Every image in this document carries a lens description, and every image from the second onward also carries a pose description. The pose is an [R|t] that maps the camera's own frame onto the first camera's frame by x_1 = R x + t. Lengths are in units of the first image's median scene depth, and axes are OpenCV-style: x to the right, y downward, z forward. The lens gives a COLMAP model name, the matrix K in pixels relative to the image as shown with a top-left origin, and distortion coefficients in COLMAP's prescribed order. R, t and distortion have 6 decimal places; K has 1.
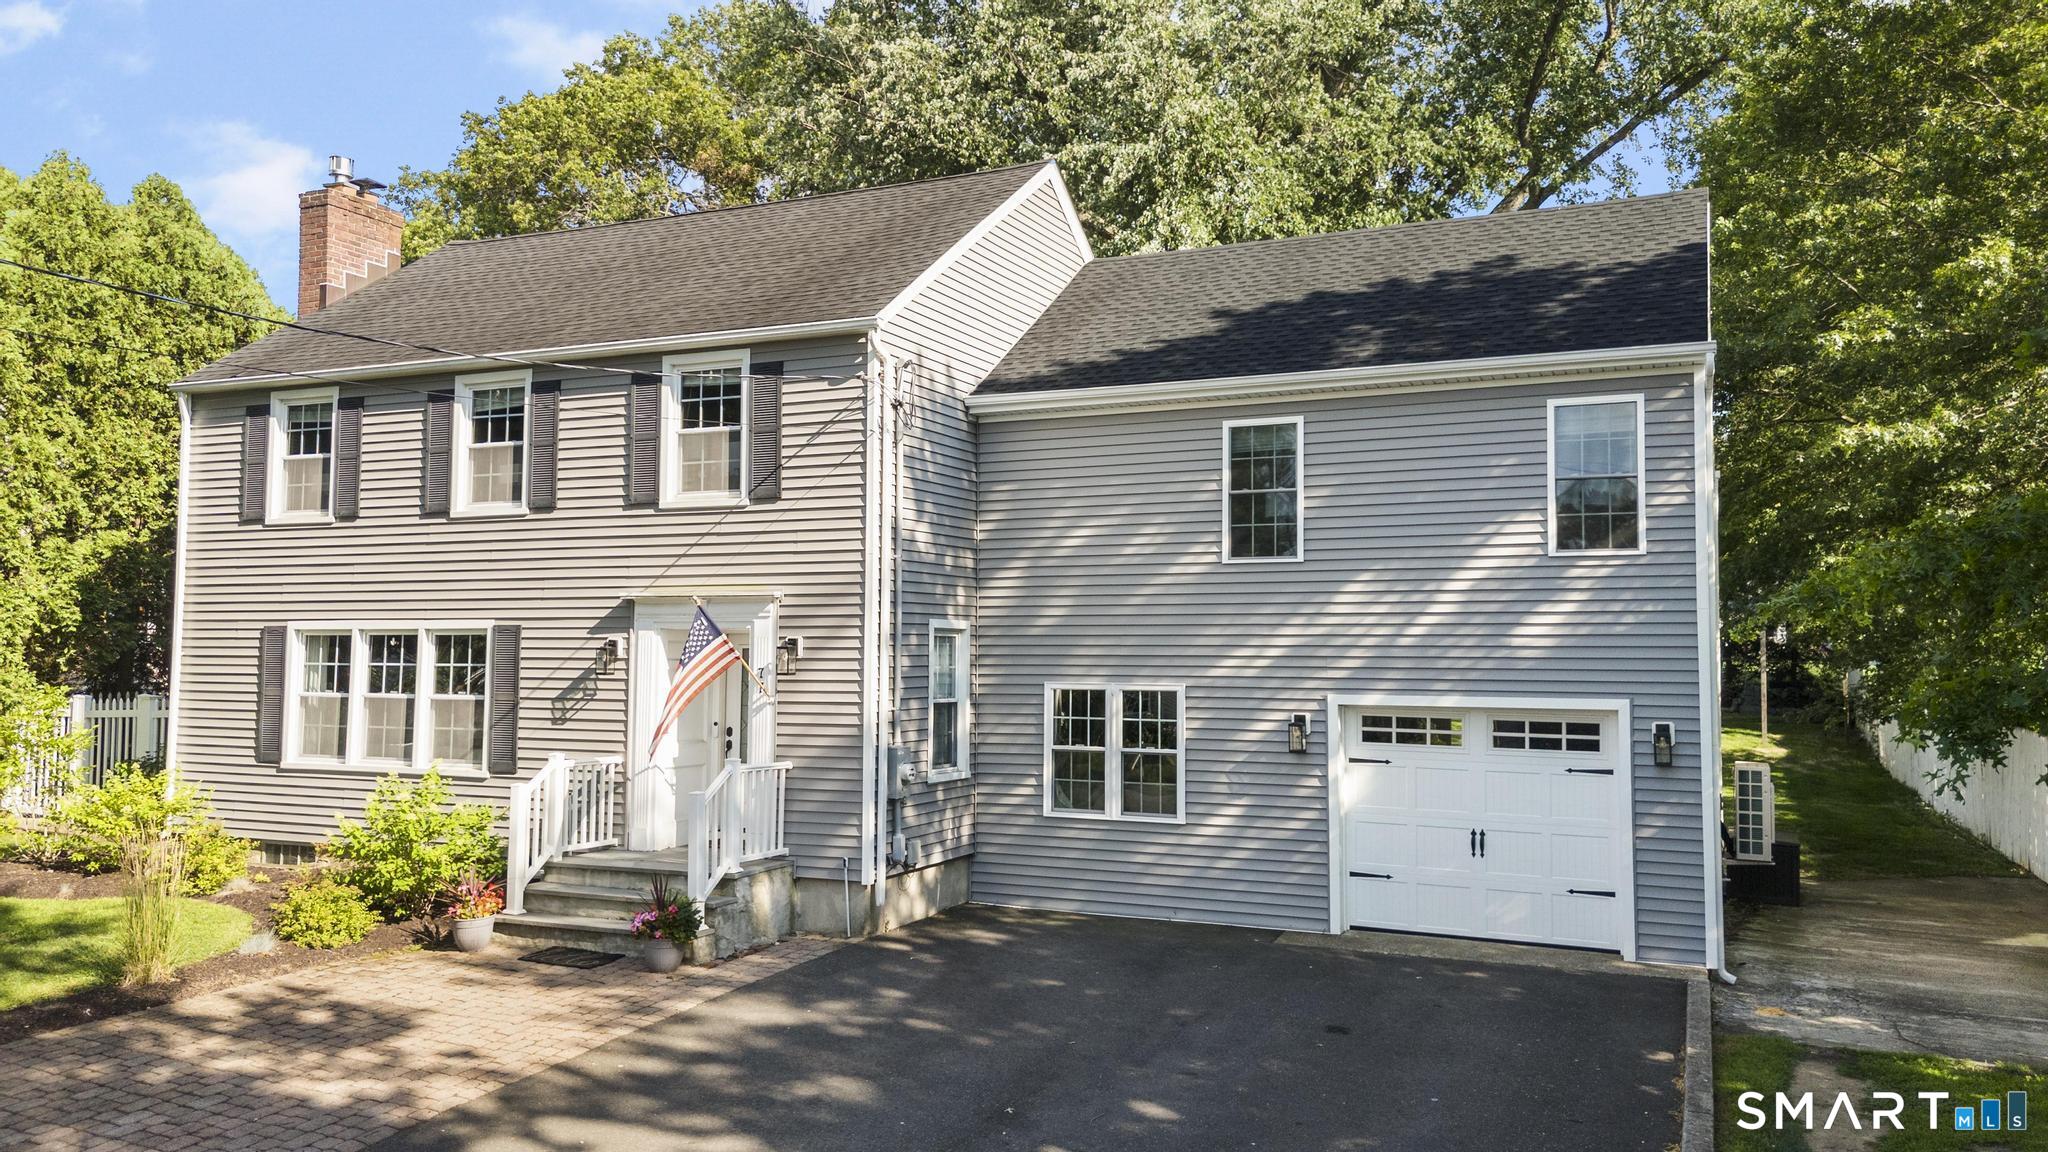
lens RADIAL K [[1514.4, 0, 1025.9], [0, 1514.4, 569.8], [0, 0, 1]] dist [0.075207, -0.084250]
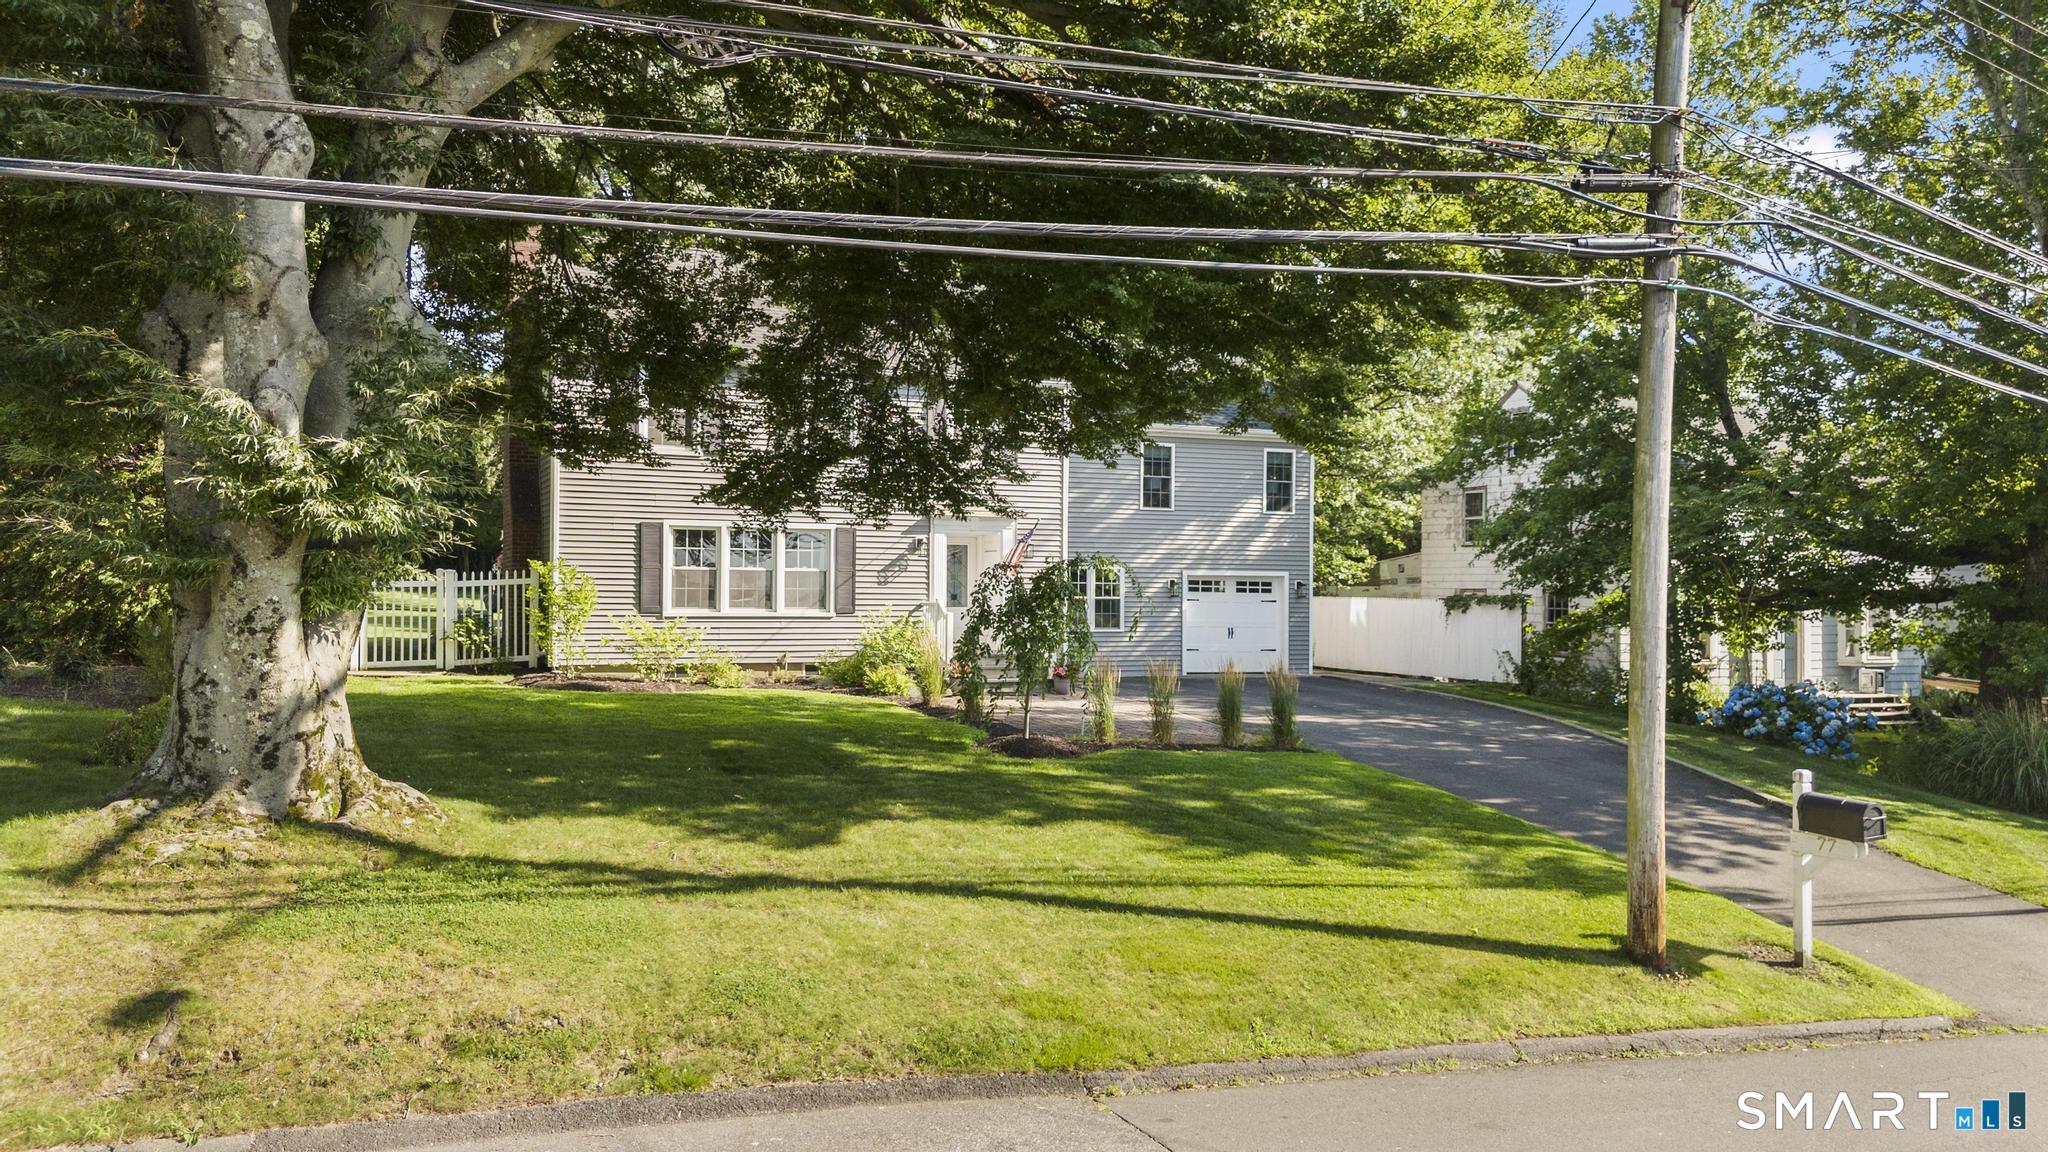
lens RADIAL K [[1514.4, 0, 1025.9], [0, 1514.4, 569.8], [0, 0, 1]] dist [0.075207, -0.084250]
pose [[0.664310, 0.008694, 0.747406, -1.534970], [-0.049143, 0.998277, 0.032068, 0.019588], [-0.745839, -0.058033, 0.663593, -0.292534]]
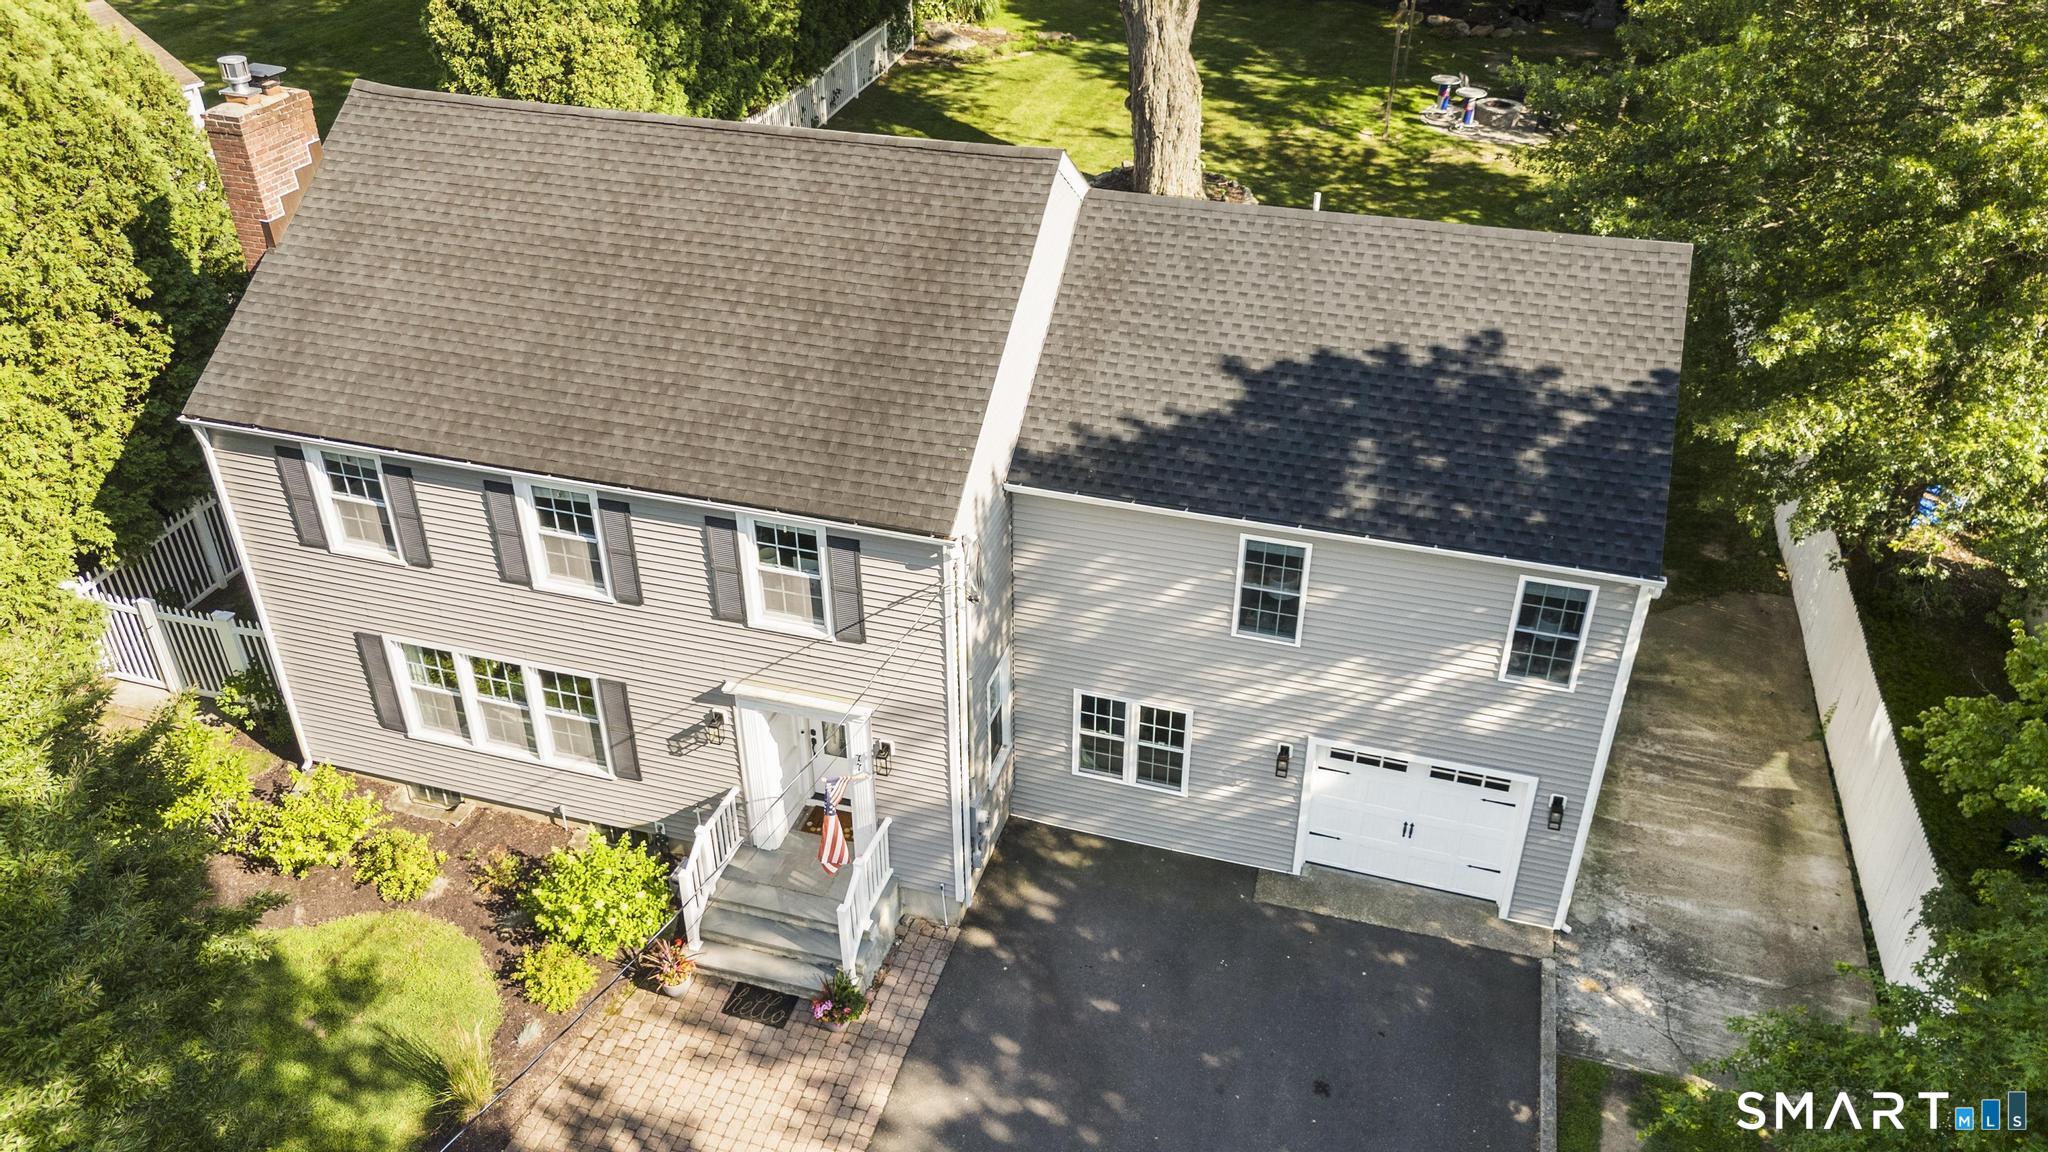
lens RADIAL K [[1514.4, 0, 1025.9], [0, 1514.4, 569.8], [0, 0, 1]] dist [0.075207, -0.084250]
pose [[0.990703, -0.078396, 0.111184, -0.157566], [-0.001814, 0.809584, 0.587001, -0.734525], [-0.136031, -0.581745, 0.801915, 0.087404]]
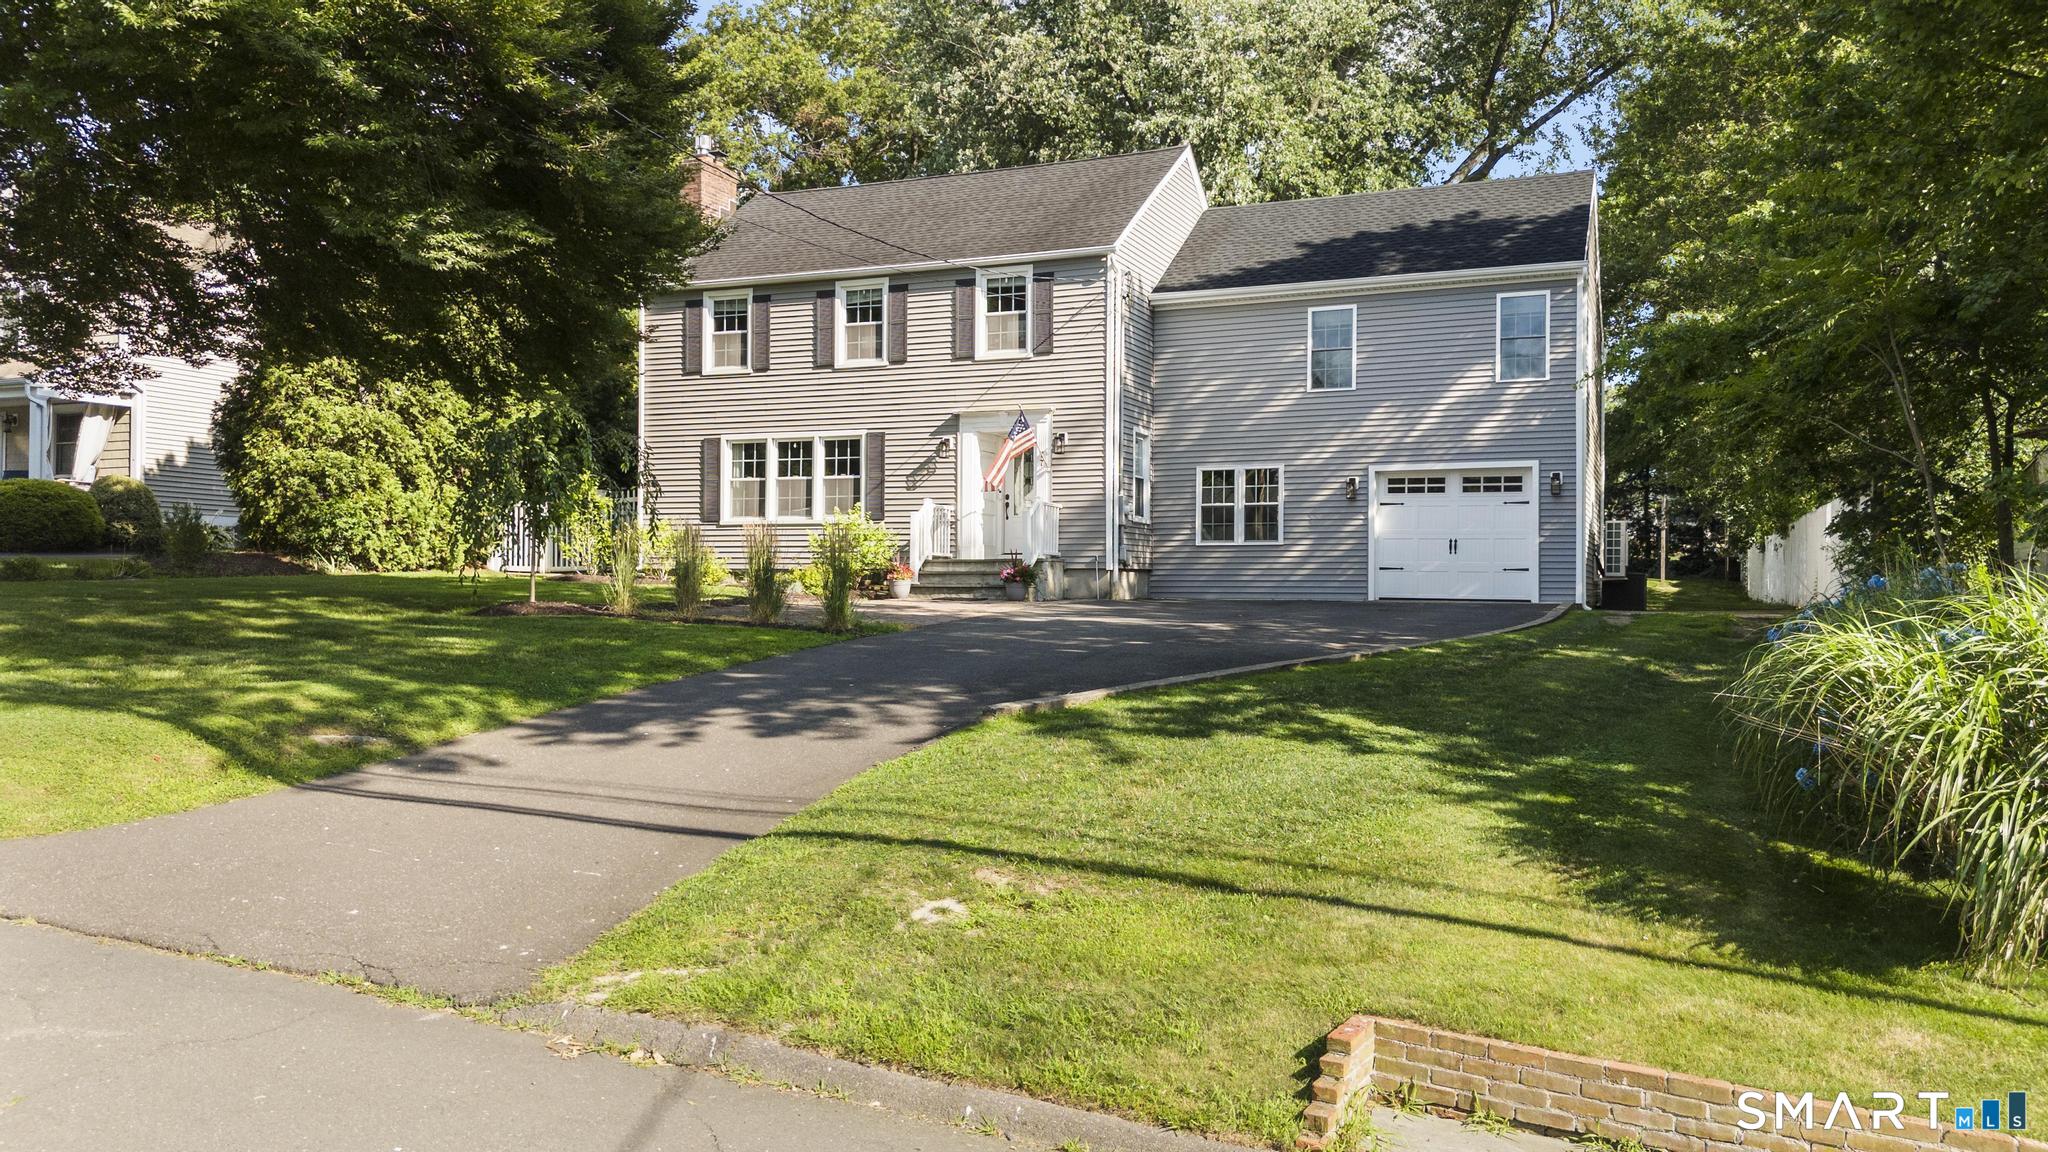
lens RADIAL K [[1509.0, 0, 1024.0], [0, 1509.0, 576.0], [0, 0, 1]] dist [0.117727, -0.201506]
pose [[0.999633, 0.000214, 0.027105, -0.230758], [-0.001514, 0.998848, 0.047972, 0.118424], [-0.027064, -0.047995, 0.998481, -0.695300]]
